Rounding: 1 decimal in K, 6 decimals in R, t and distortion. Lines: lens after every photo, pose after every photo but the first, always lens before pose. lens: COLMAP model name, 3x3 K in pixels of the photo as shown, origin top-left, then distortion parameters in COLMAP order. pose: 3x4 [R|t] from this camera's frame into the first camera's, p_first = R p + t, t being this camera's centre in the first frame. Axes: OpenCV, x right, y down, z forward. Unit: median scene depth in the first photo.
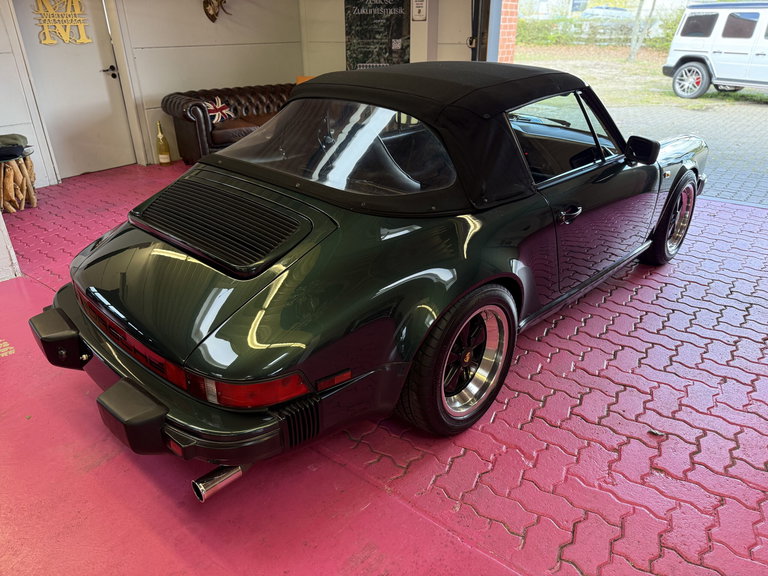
lens RADIAL K [[553.7, 0, 384.7], [0, 553.7, 289.9], [0, 0, 1]] dist [-0.001555, -0.015266]
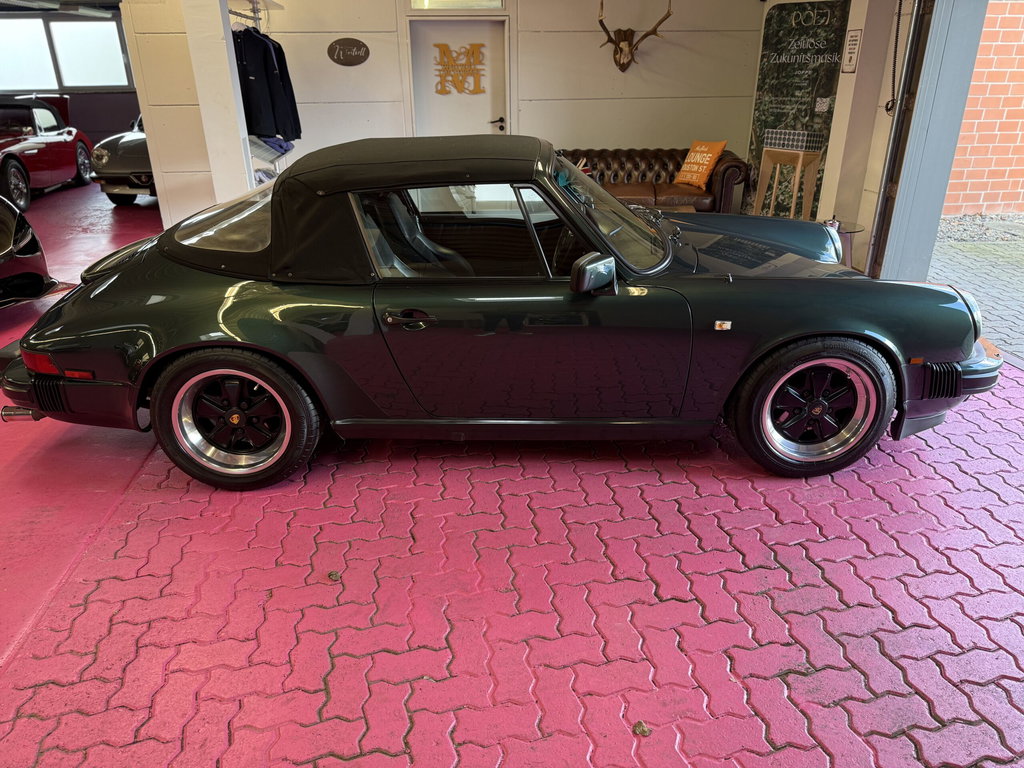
lens RADIAL K [[738.3, 0, 508.6], [0, 738.3, 385.9], [0, 0, 1]] dist [-0.001555, -0.015266]
pose [[0.698345, 0.280415, -0.658544, 0.460241], [-0.303095, 0.949354, 0.082832, -0.065885], [0.648419, 0.141756, 0.747969, 0.101466]]
